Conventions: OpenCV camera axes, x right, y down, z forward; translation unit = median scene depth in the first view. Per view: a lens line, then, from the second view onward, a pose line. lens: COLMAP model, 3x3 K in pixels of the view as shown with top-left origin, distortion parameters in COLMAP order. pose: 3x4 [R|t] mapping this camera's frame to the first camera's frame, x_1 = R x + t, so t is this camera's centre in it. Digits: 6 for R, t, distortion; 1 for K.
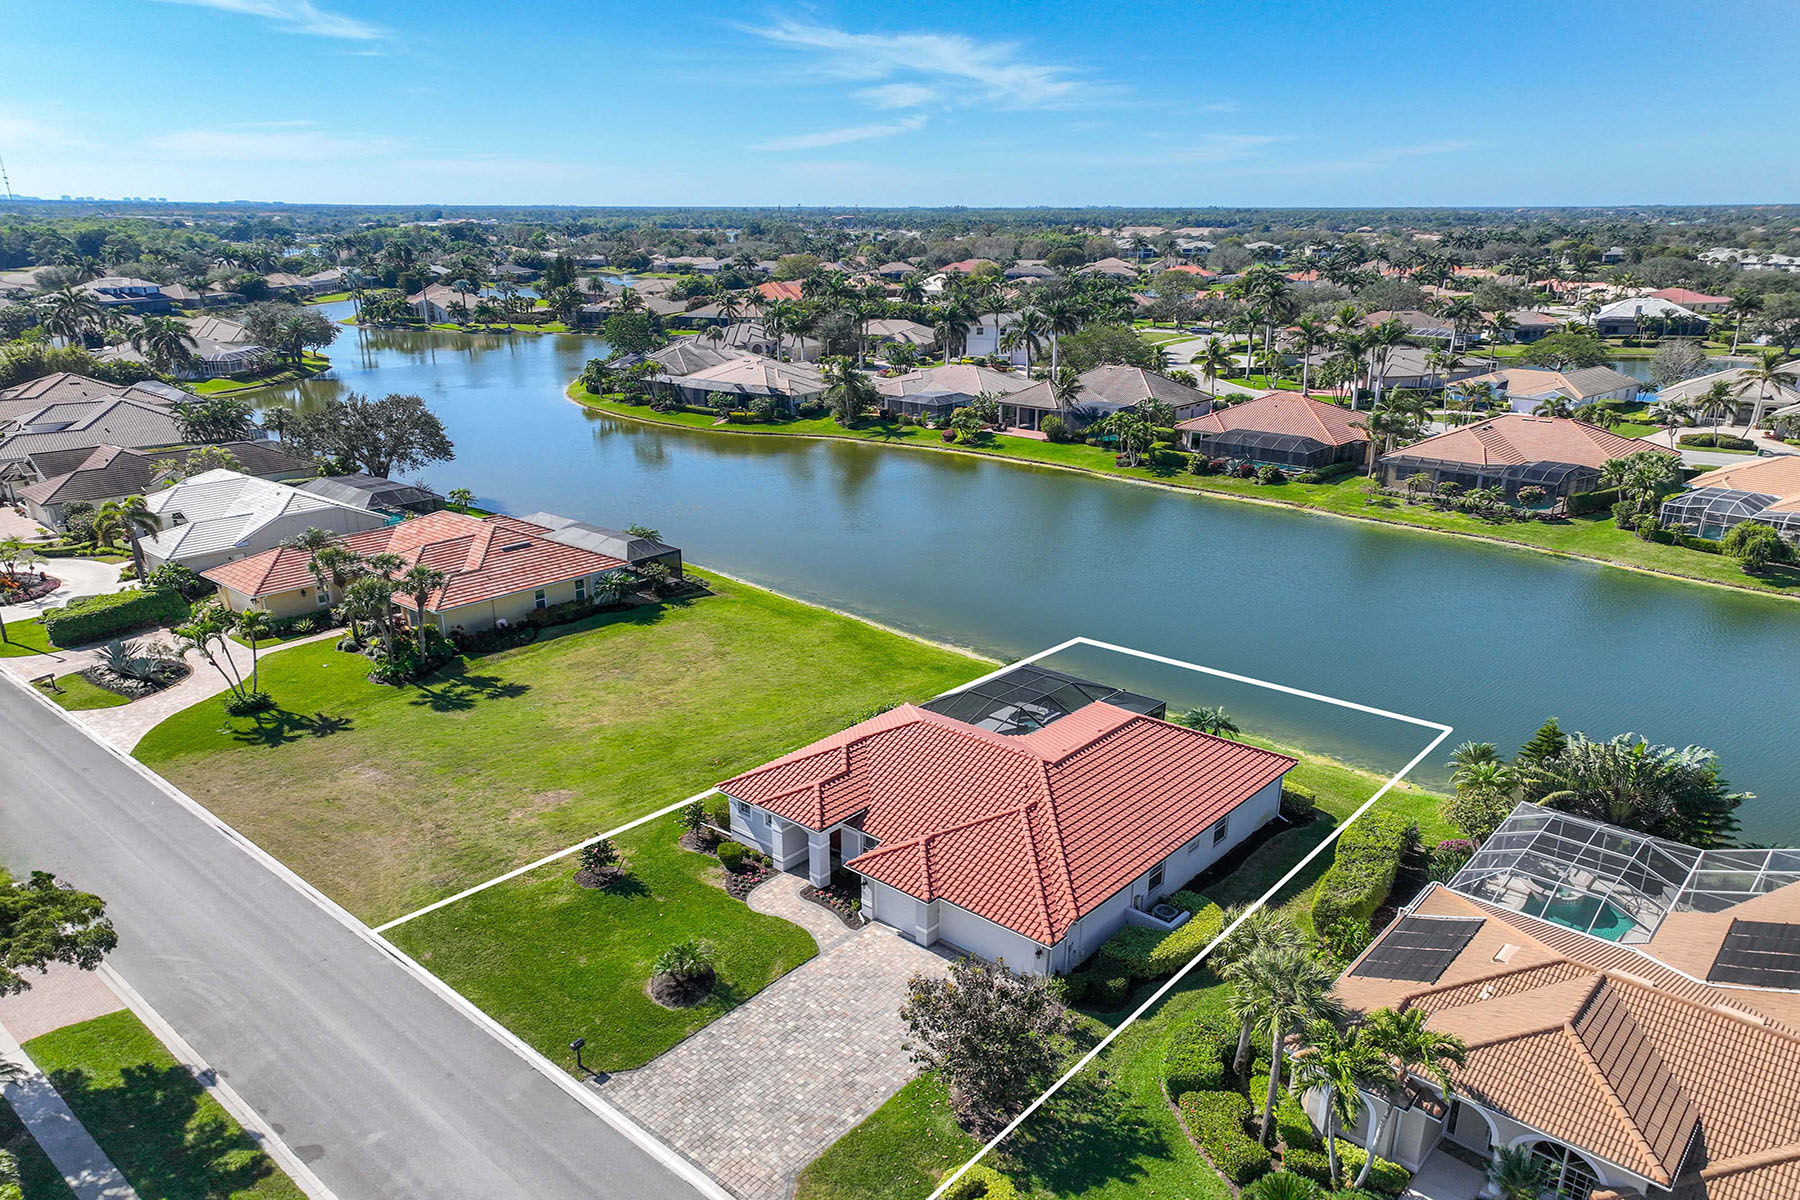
lens RADIAL K [[1270.3, 0, 900.0], [0, 1270.3, 600.0], [0, 0, 1]] dist [0.024424, 0.001270]
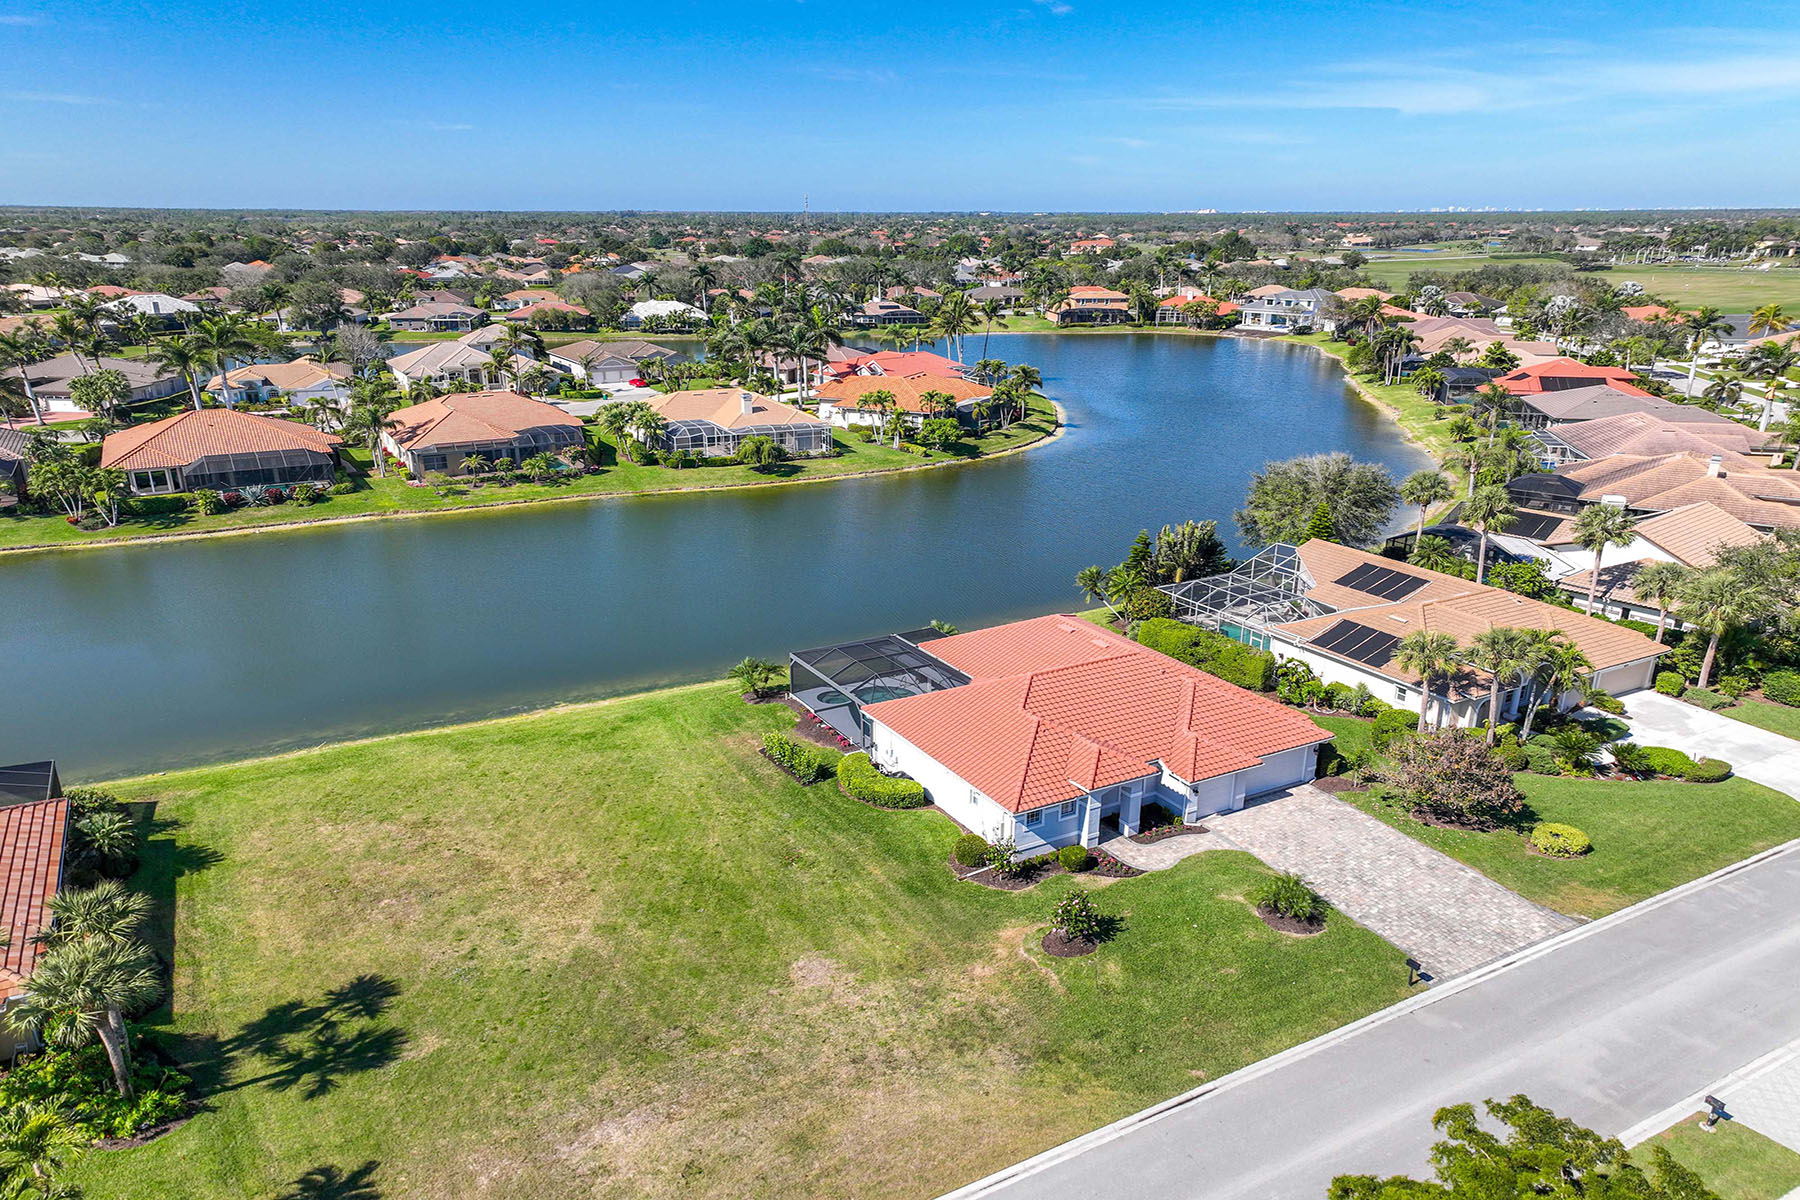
lens RADIAL K [[1270.3, 0, 900.0], [0, 1270.3, 600.0], [0, 0, 1]] dist [0.024424, 0.001270]
pose [[0.325625, -0.277141, 0.903970, -0.695128], [0.278491, 0.941776, 0.188415, -0.139452], [-0.903555, 0.190395, 0.383848, 0.507100]]
